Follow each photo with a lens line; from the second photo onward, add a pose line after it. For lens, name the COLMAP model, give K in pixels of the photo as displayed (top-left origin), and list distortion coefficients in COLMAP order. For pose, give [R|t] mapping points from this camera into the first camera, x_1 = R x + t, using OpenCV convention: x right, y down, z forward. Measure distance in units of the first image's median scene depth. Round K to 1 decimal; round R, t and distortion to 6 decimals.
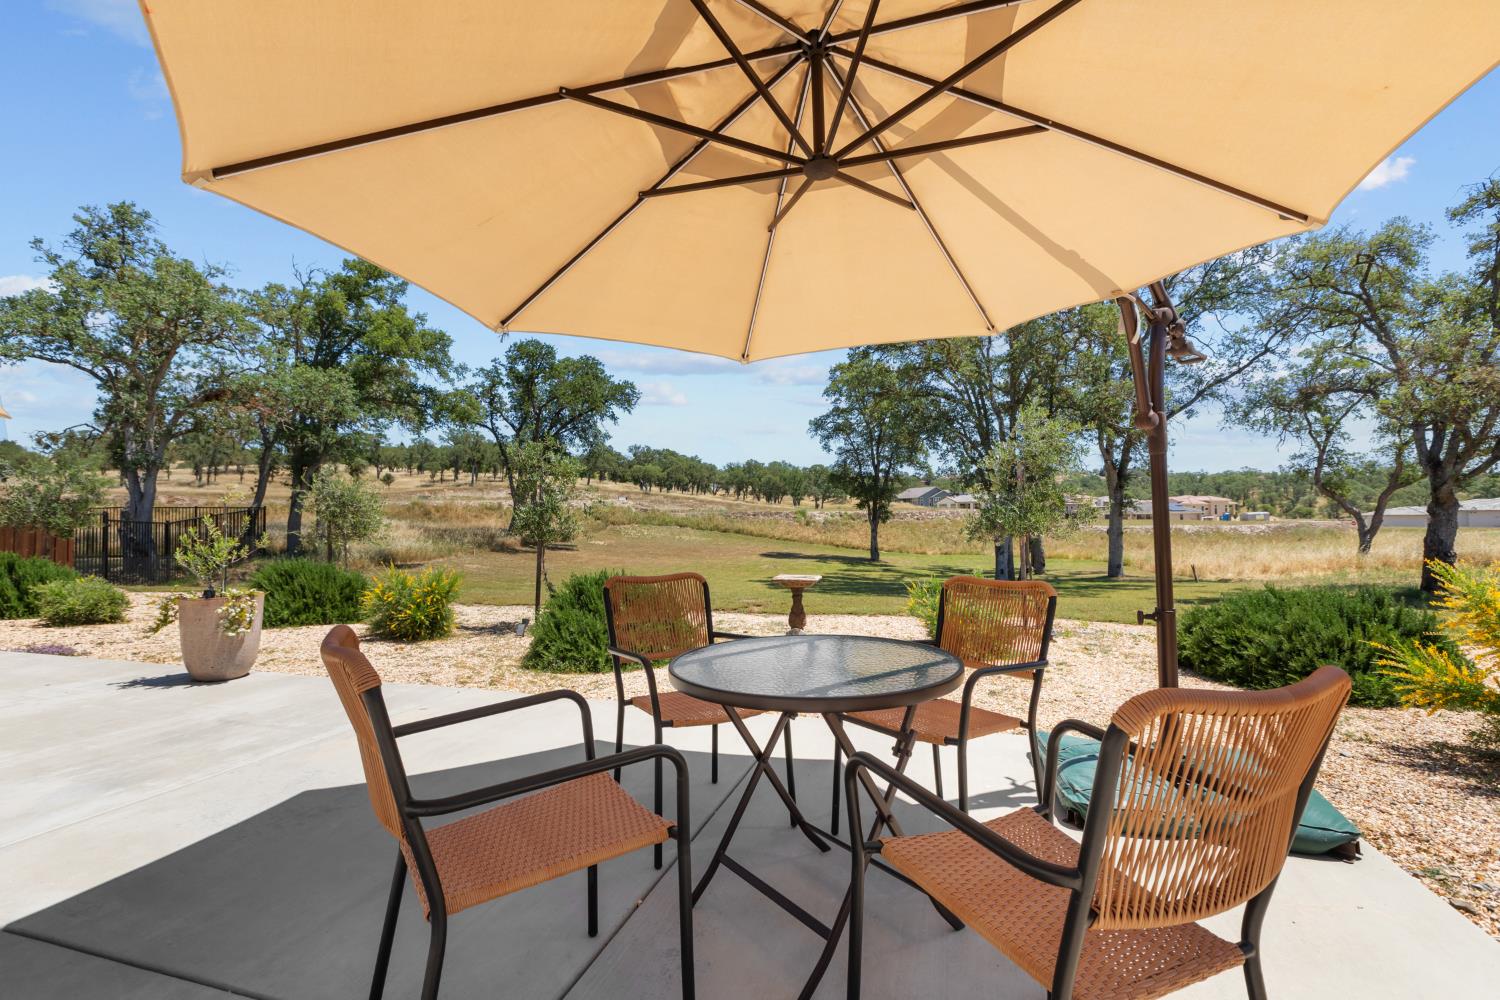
lens RADIAL K [[694.0, 0, 745.6], [0, 694.0, 495.7], [0, 0, 1]] dist [0.011858, 0.000290]
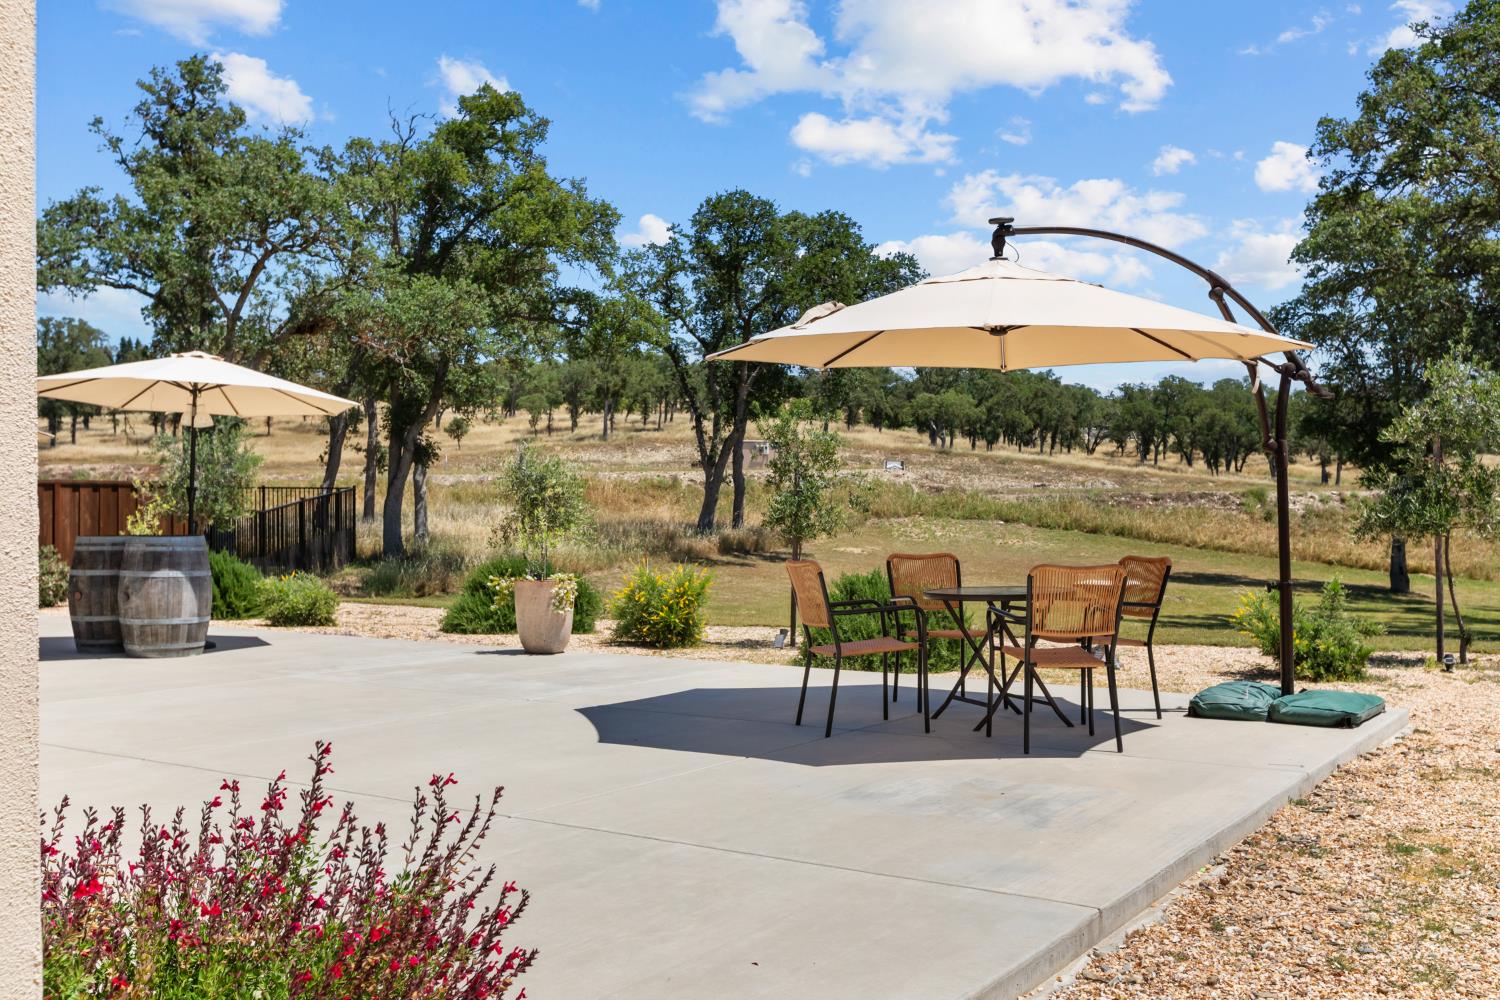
lens RADIAL K [[1503.8, 0, 750.0], [0, 1503.8, 500.0], [0, 0, 1]] dist [-0.002339, 0.004774]
pose [[0.963535, 0.002170, -0.267572, 0.030640], [0.005942, 0.999547, 0.029503, -0.007745], [0.267515, -0.030017, 0.963086, -0.177424]]
